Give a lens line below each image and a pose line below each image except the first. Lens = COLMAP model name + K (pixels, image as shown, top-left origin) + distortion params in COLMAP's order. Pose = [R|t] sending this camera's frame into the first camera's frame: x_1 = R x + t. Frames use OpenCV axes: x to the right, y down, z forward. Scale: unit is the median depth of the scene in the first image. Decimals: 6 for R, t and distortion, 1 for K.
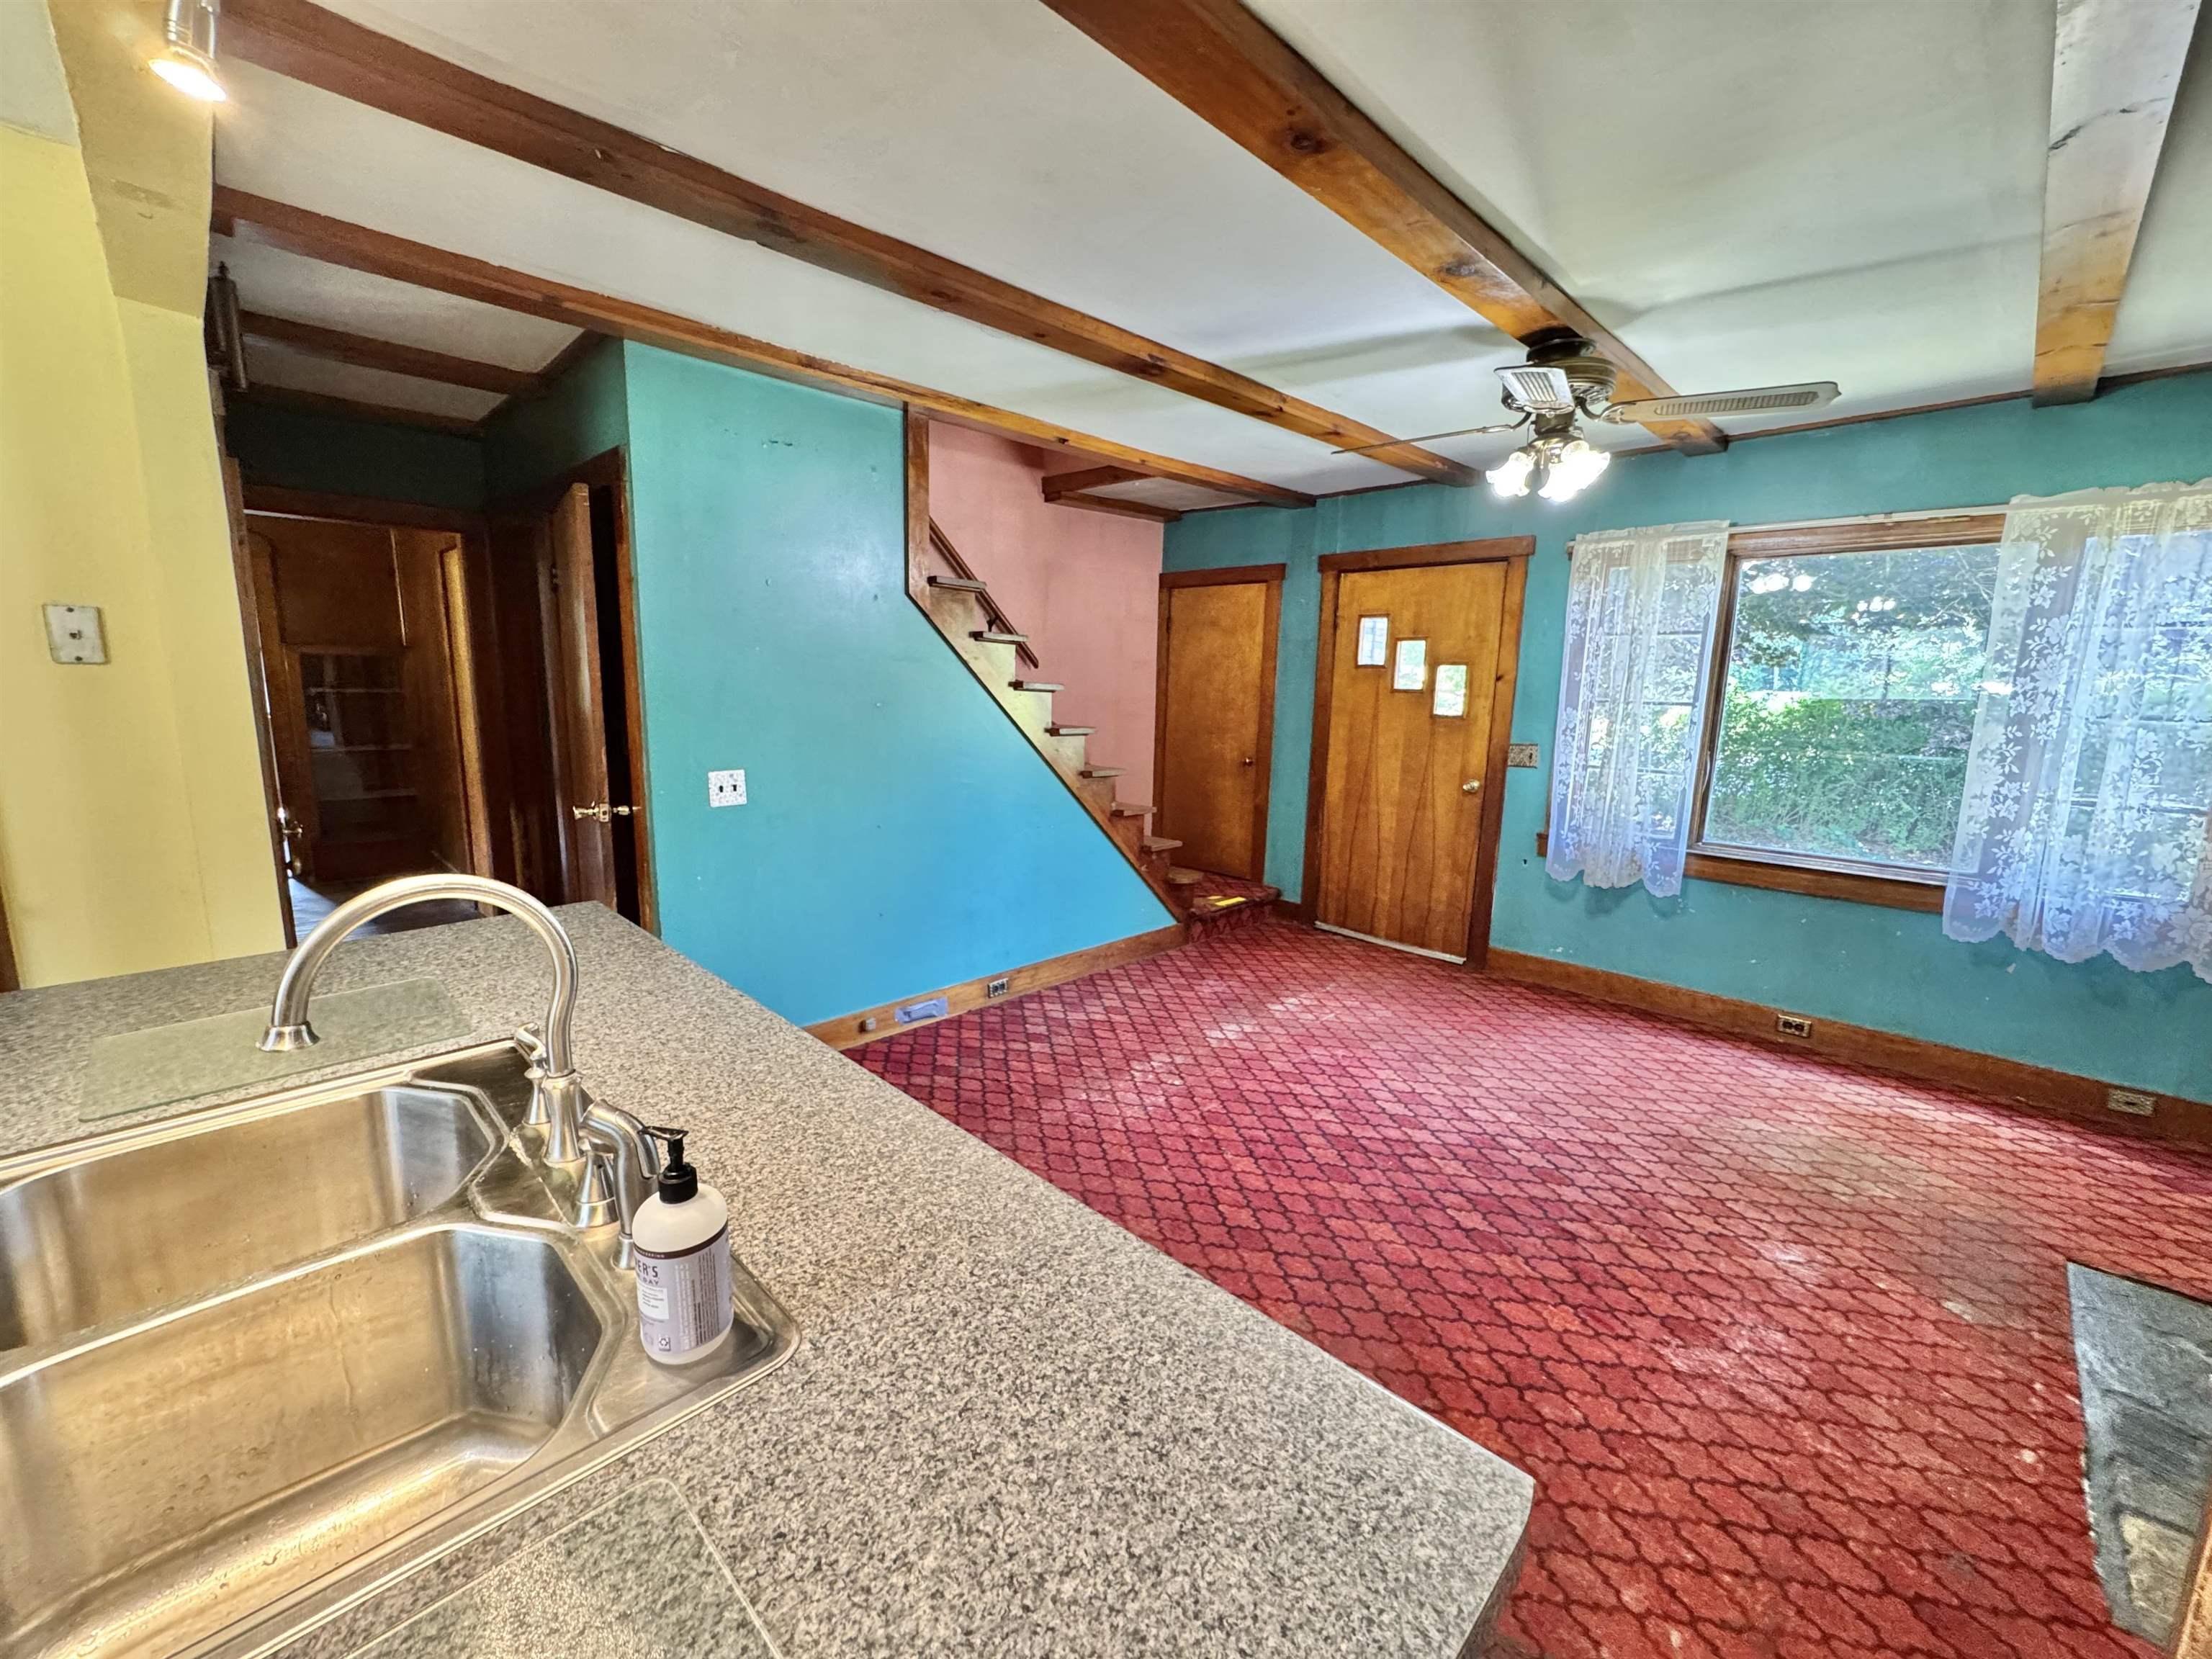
lens RADIAL K [[884.6, 0, 1104.8], [0, 884.6, 832.5], [0, 0, 1]] dist [-0.004128, 0.001009]
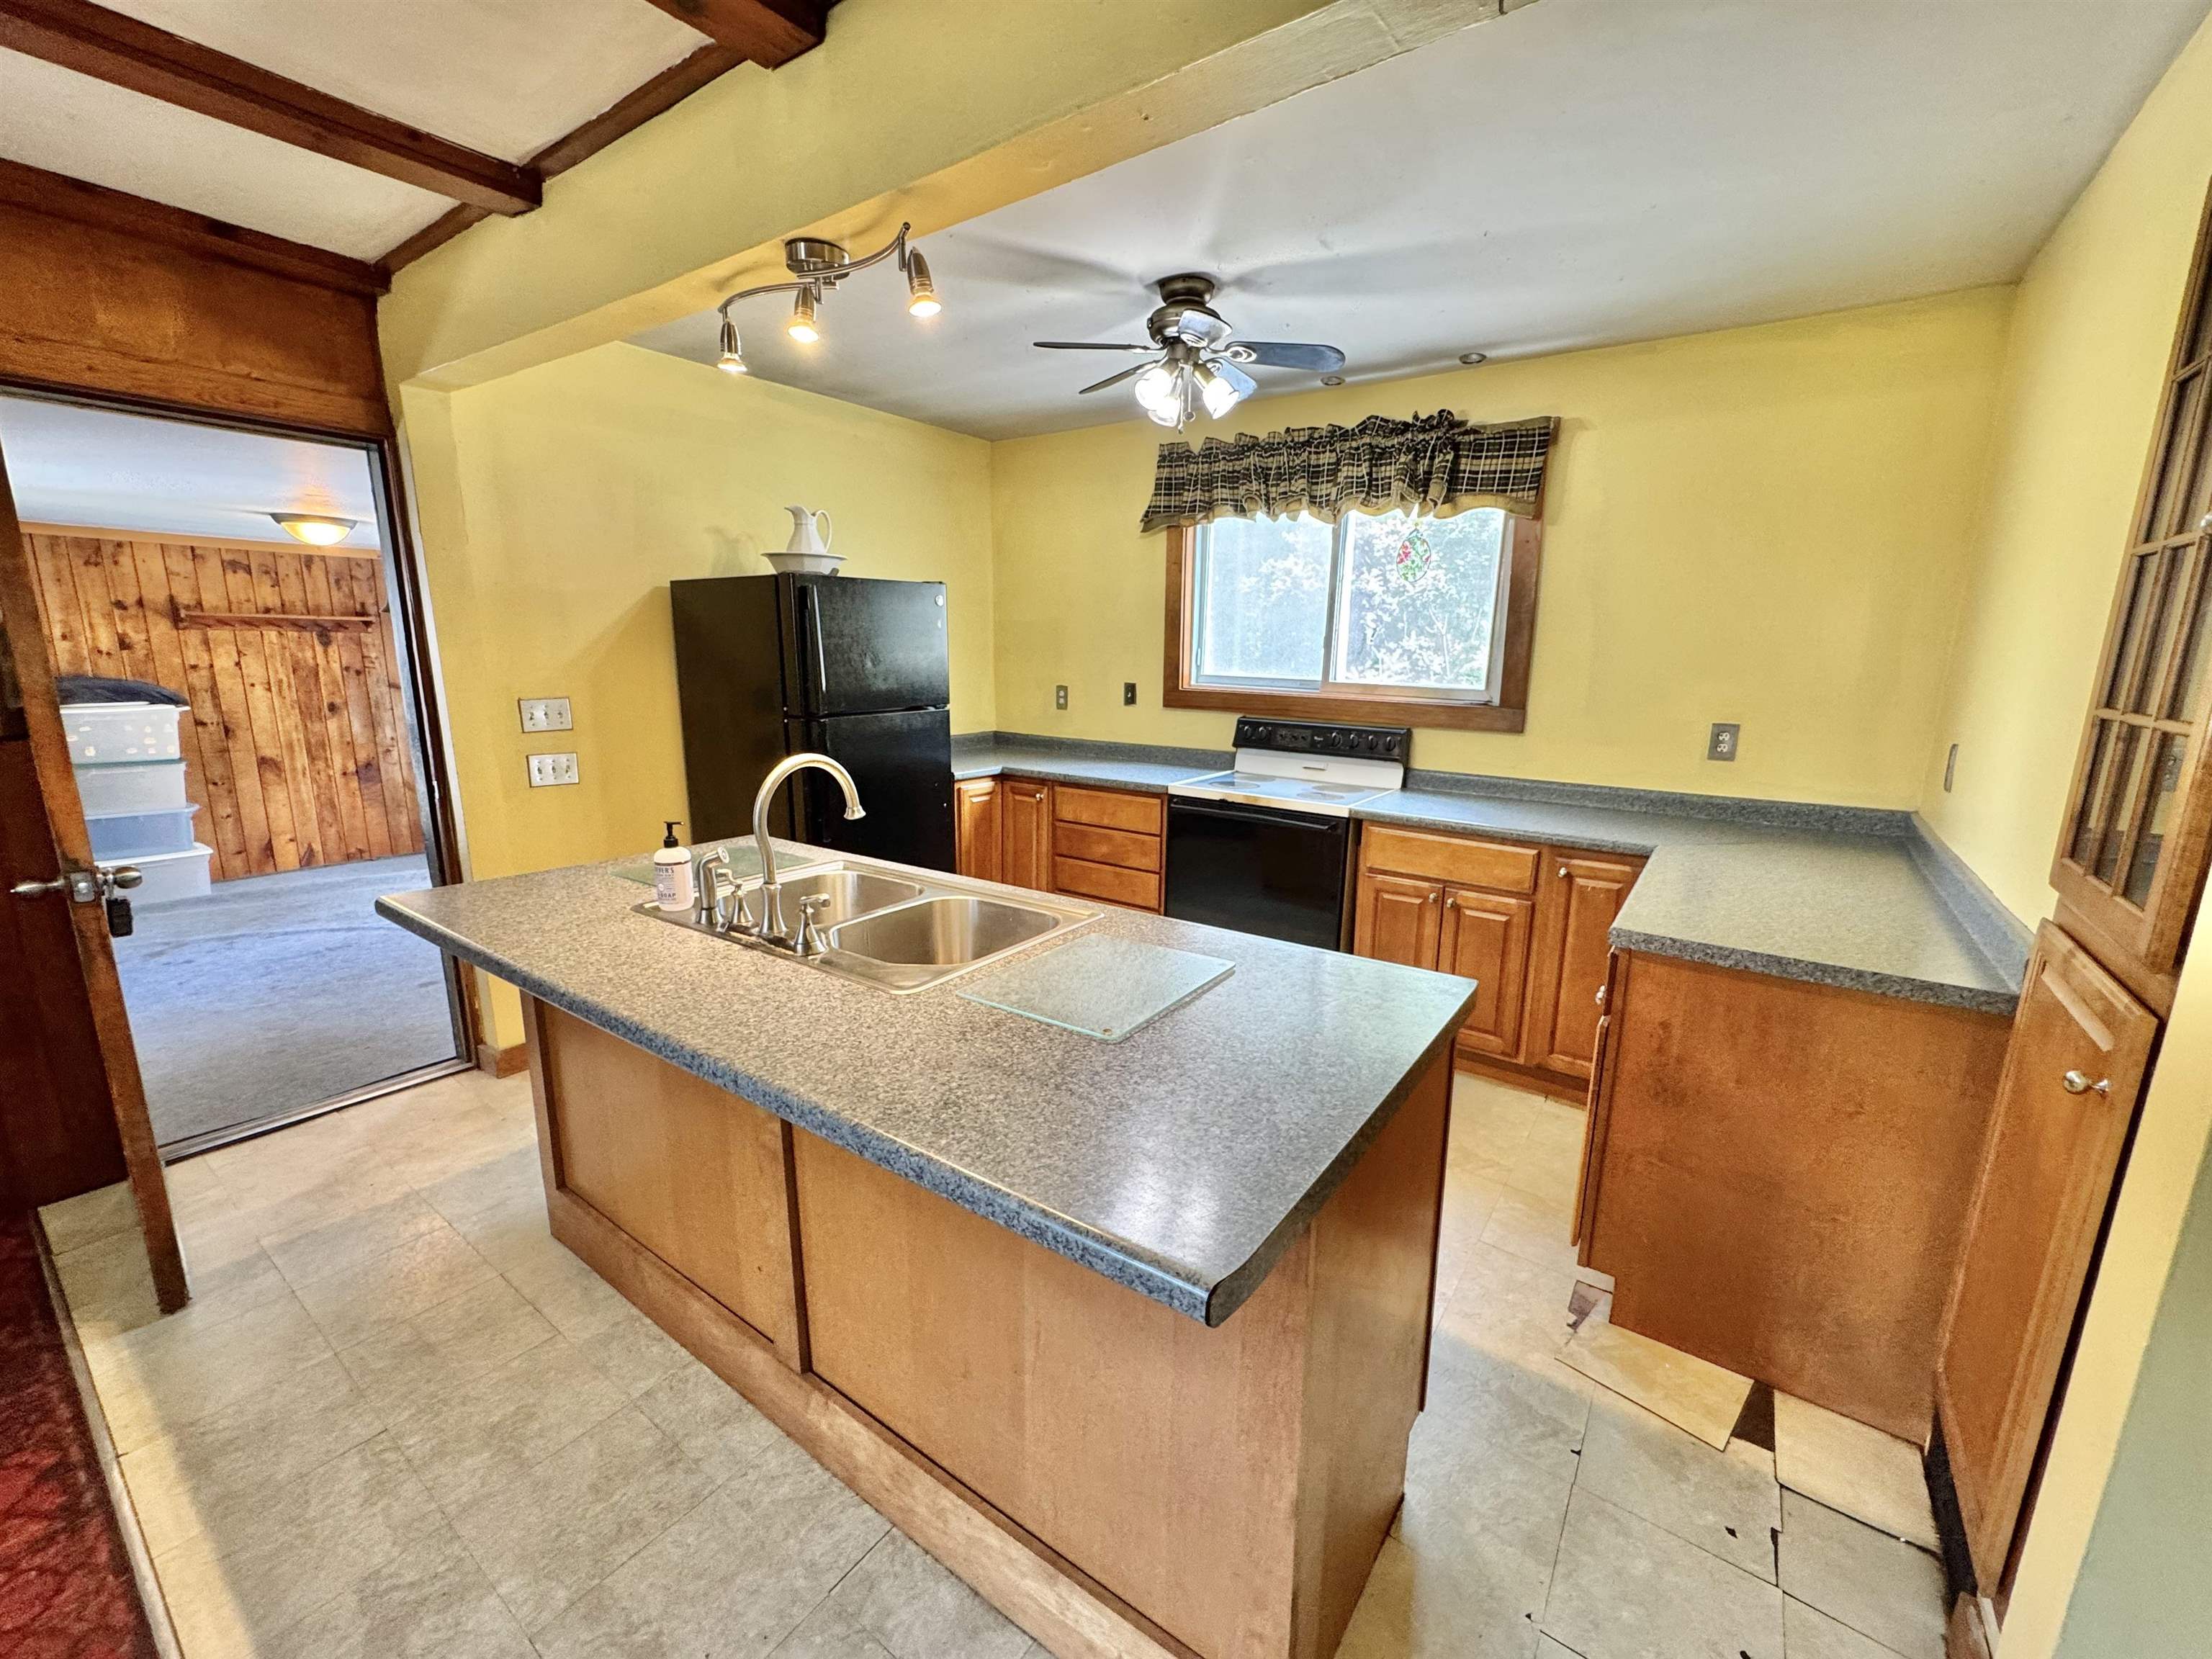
lens RADIAL K [[884.6, 0, 1102.8], [0, 884.6, 830.4], [0, 0, 1]] dist [-0.004128, 0.001009]
pose [[-0.986663, -0.001124, -0.162771, -0.305959], [-0.060639, 0.930535, 0.361147, -0.153567], [0.151058, 0.366201, -0.918193, 0.831840]]
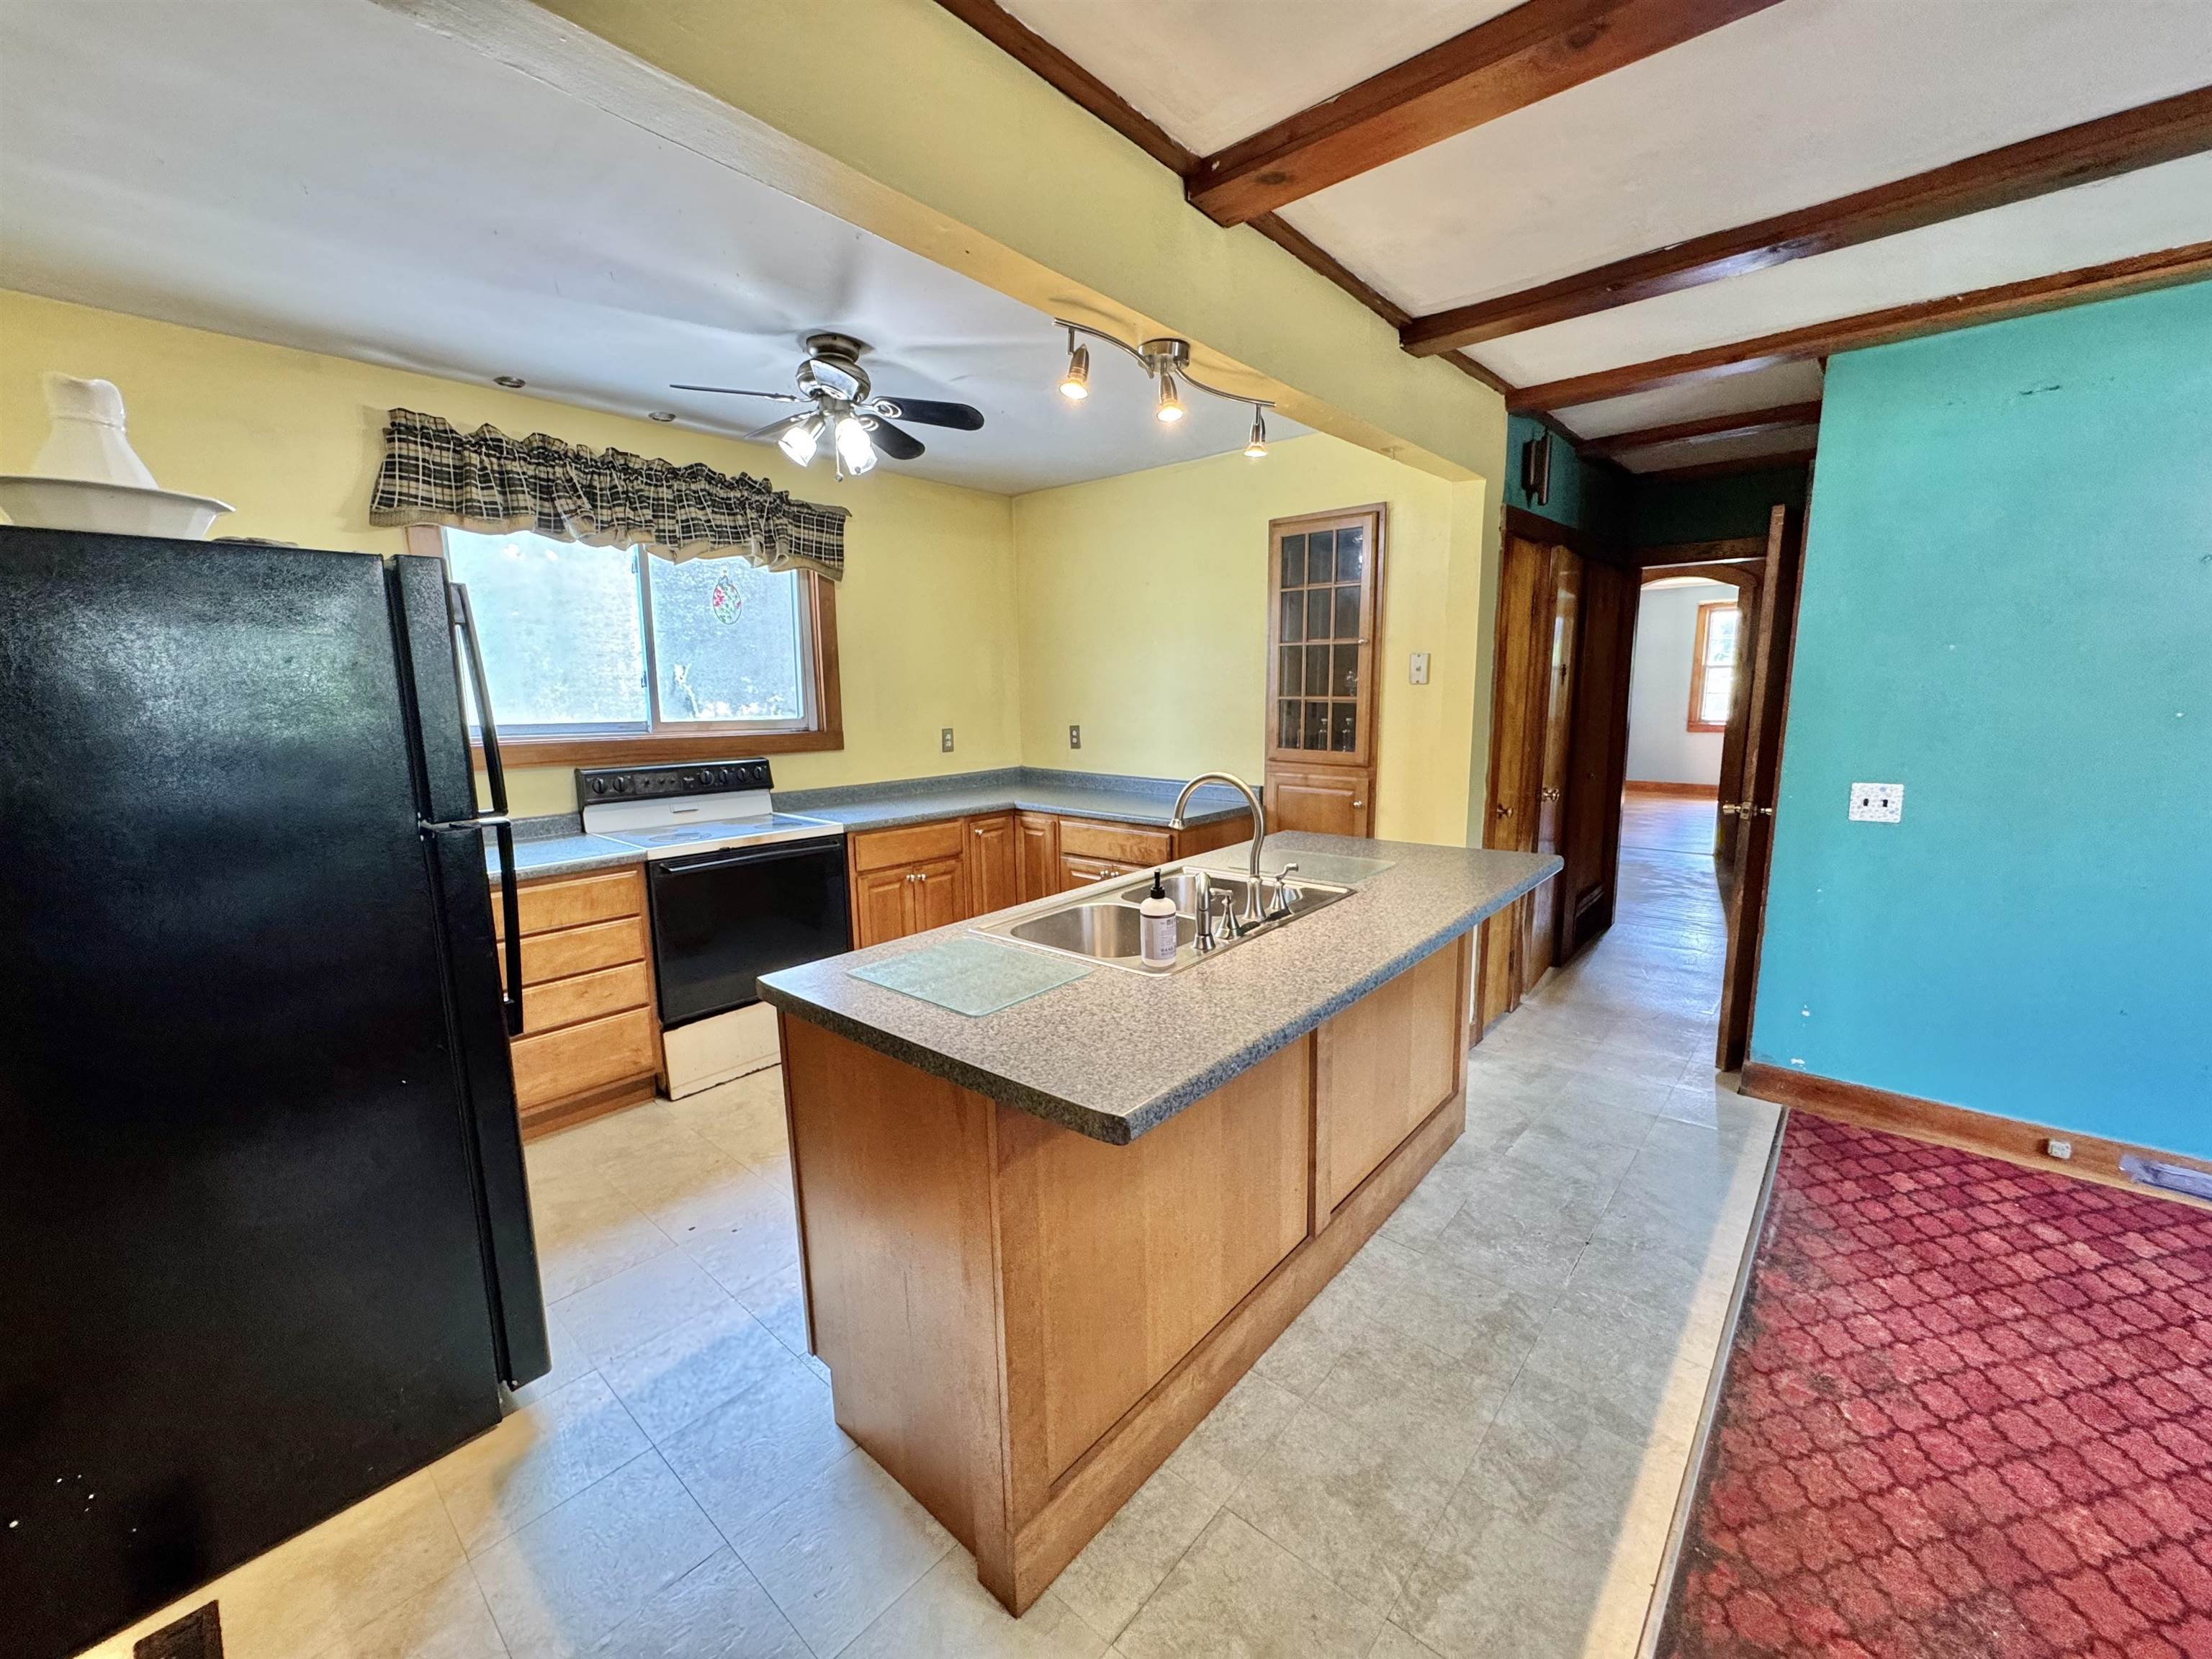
lens RADIAL K [[884.6, 0, 1106.0], [0, 884.6, 831.3], [0, 0, 1]] dist [-0.004128, 0.001009]
pose [[0.060619, 0.140613, -0.988207, 0.442153], [-0.155990, 0.979198, 0.129762, -0.015335], [0.985897, 0.146285, 0.081292, 0.146620]]
